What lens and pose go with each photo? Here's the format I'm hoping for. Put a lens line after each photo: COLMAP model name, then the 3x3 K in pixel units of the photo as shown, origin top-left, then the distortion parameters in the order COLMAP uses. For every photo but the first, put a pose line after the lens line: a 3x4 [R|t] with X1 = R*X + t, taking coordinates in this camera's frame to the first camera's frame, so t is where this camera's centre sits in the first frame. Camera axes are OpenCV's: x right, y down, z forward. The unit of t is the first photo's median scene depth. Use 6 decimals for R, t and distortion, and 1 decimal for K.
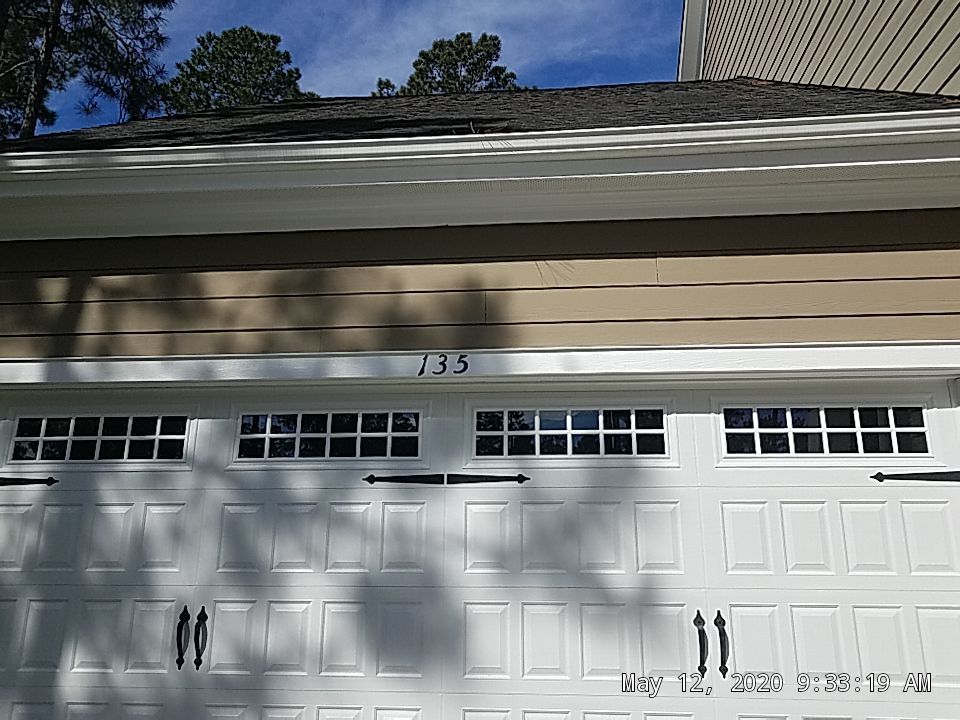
lens RADIAL K [[746.9, 0, 481.3], [0, 746.9, 354.1], [0, 0, 1]] dist [0.012989, -0.006070]
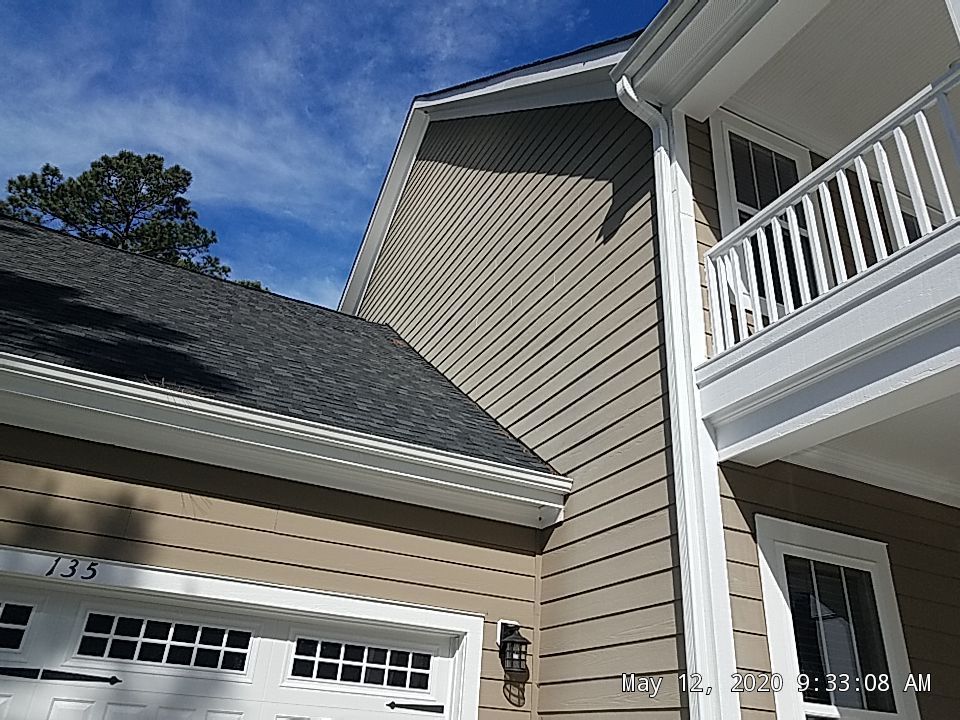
lens RADIAL K [[746.9, 0, 483.6], [0, 746.9, 355.1], [0, 0, 1]] dist [0.012989, -0.006070]
pose [[0.850630, 0.289874, 0.438635, -0.113814], [-0.195870, 0.948943, -0.247270, -0.134686], [-0.487917, 0.124420, 0.863977, -0.341182]]
